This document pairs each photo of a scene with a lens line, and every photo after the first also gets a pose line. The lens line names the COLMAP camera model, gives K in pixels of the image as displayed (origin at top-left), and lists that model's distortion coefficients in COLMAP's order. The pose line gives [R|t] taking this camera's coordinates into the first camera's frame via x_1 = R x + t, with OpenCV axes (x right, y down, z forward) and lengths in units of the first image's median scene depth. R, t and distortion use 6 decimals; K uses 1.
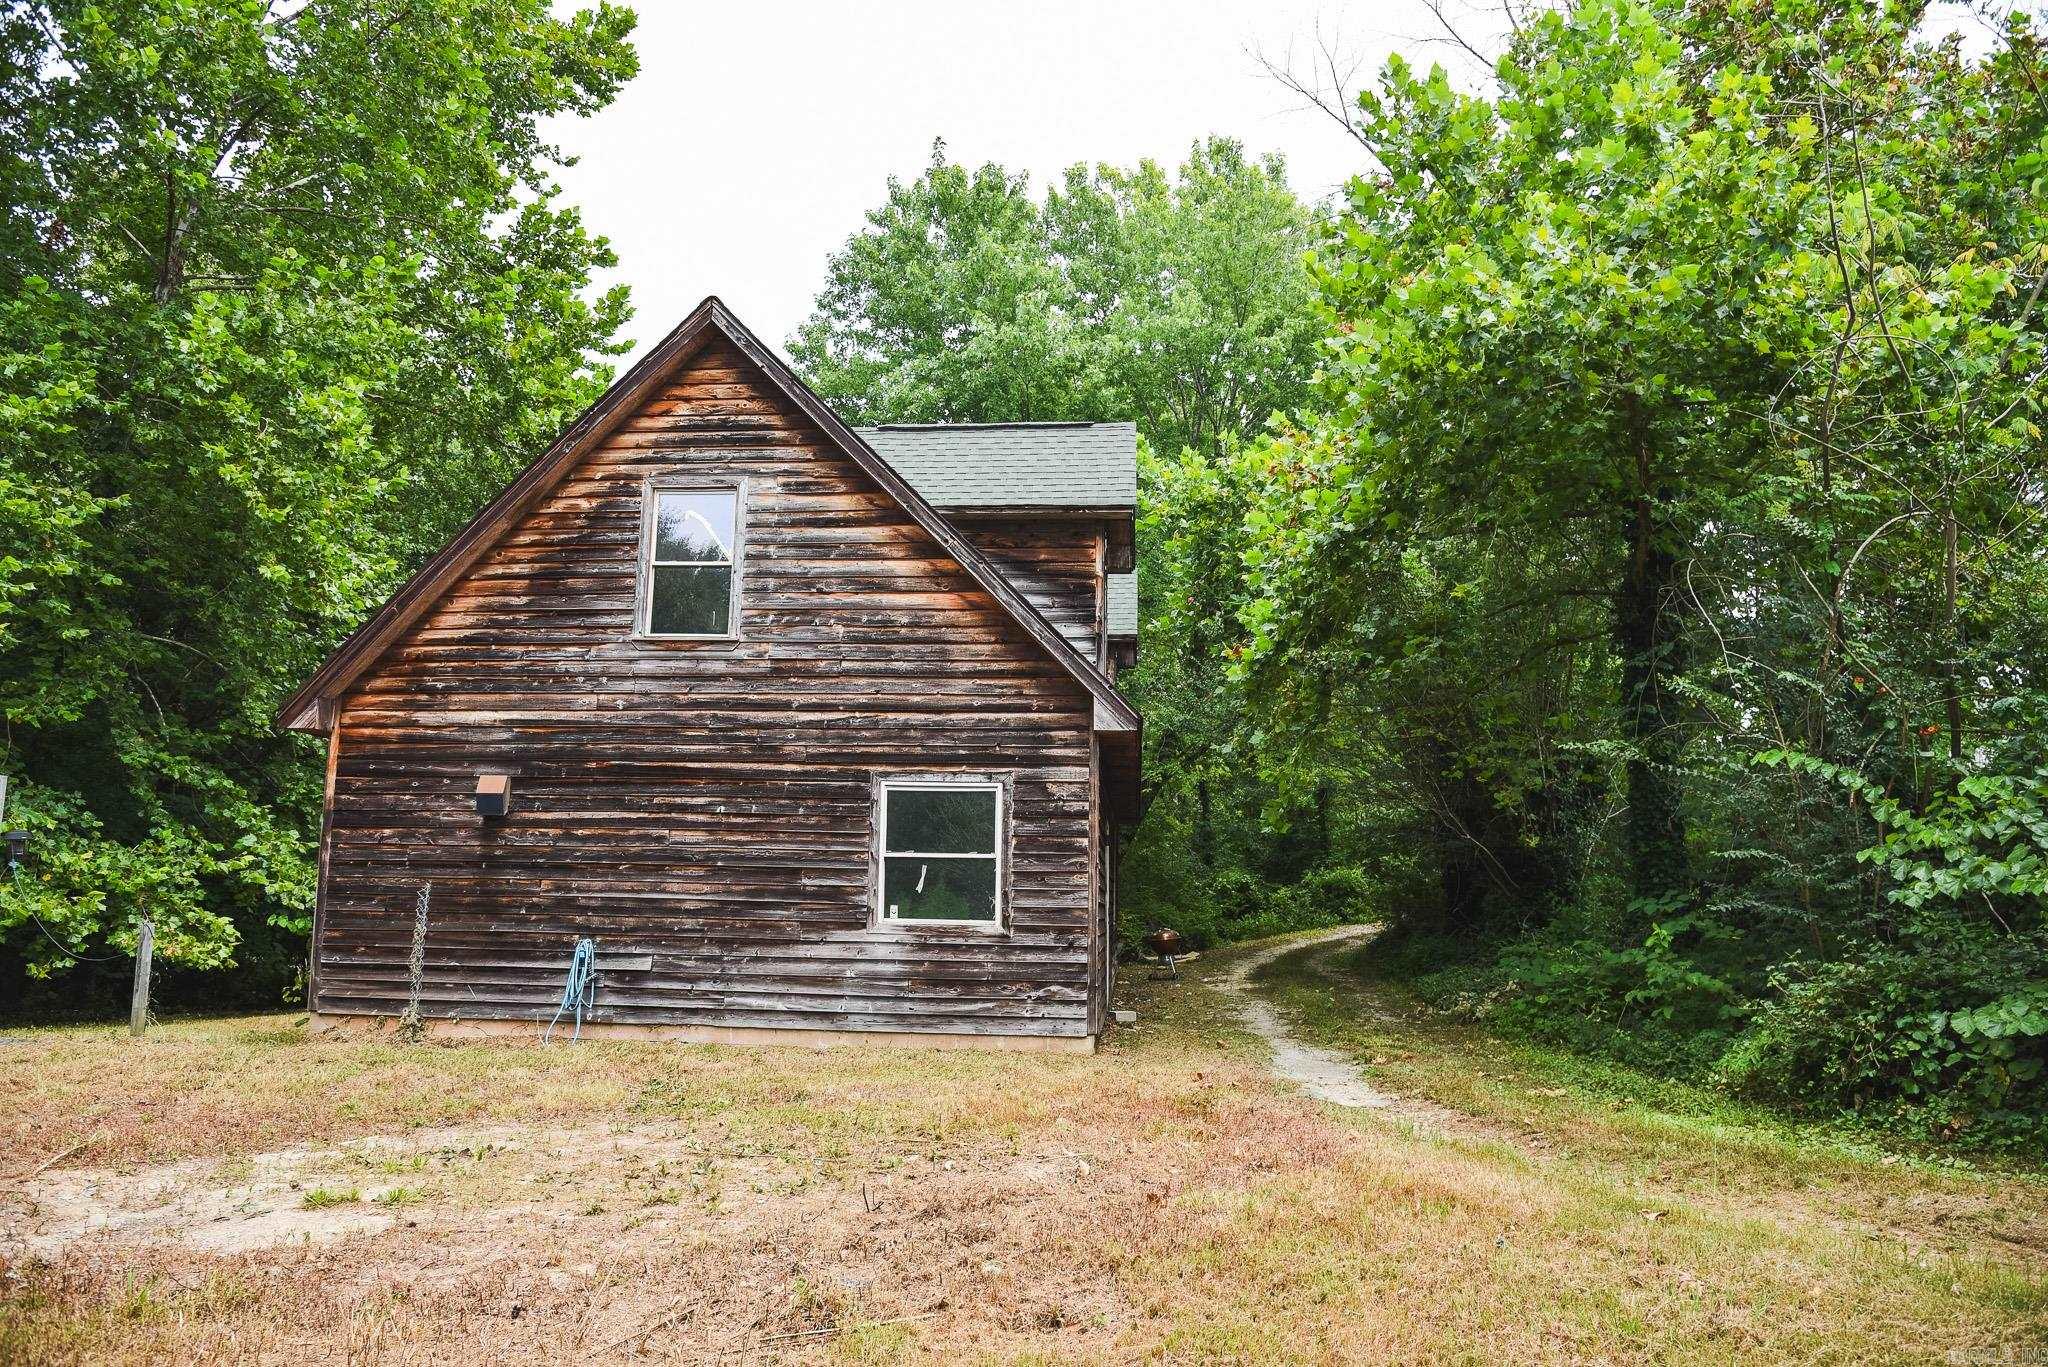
lens RADIAL K [[1414.8, 0, 1017.3], [0, 1414.8, 678.4], [0, 0, 1]] dist [-0.109905, 0.052415]
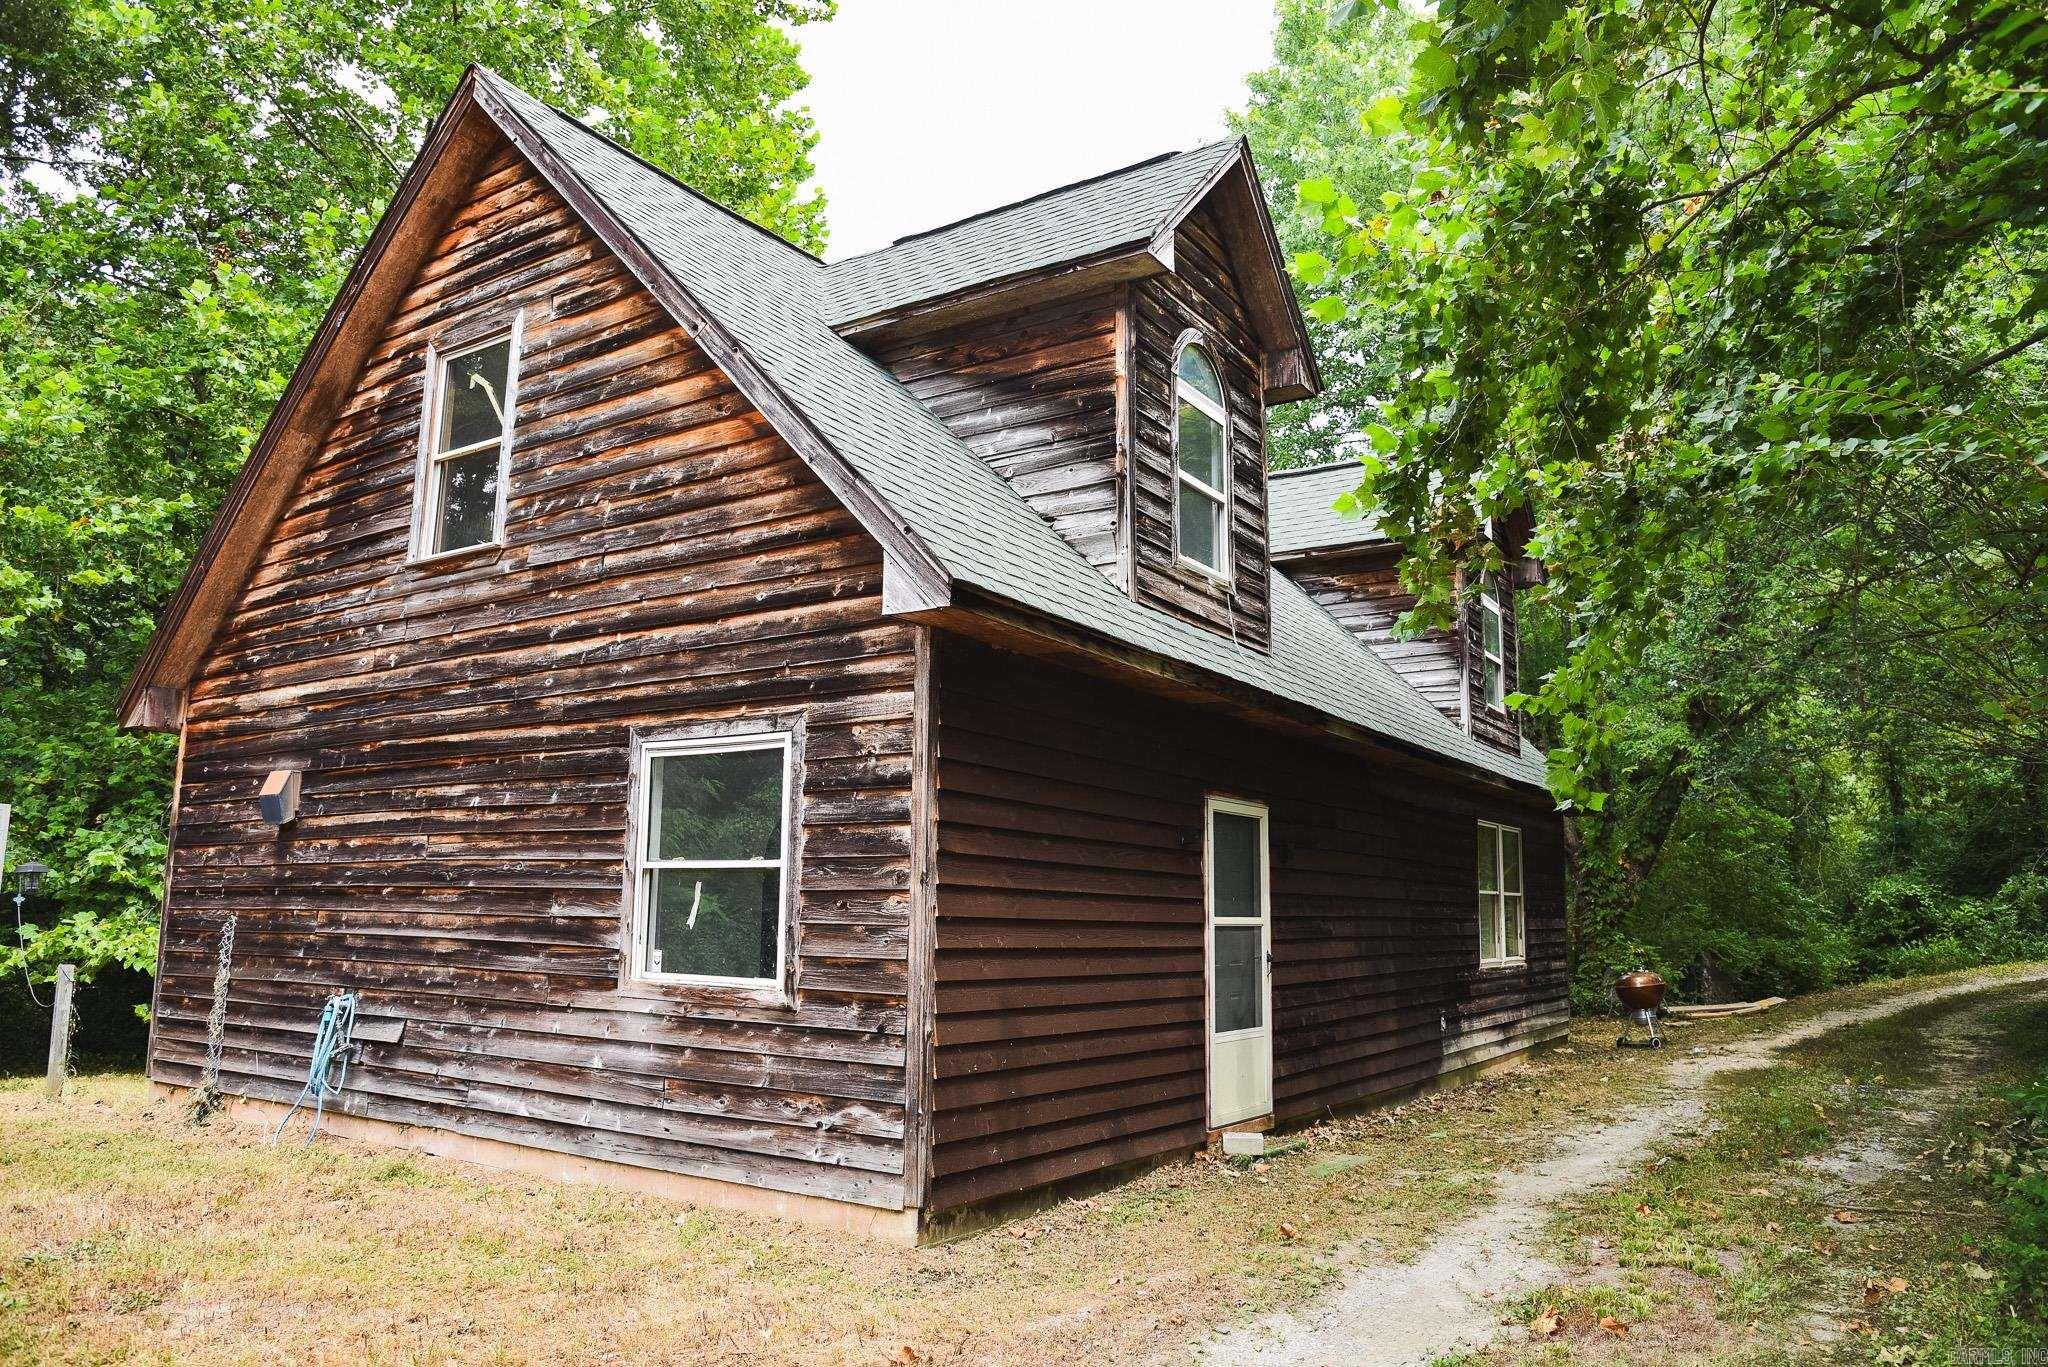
lens RADIAL K [[1414.8, 0, 1029.7], [0, 1414.8, 683.5], [0, 0, 1]] dist [-0.109905, 0.052415]
pose [[0.875300, -0.084540, -0.476133, 0.333038], [0.077740, 0.996394, -0.034002, 0.080199], [0.477291, -0.007252, 0.878715, 0.550239]]
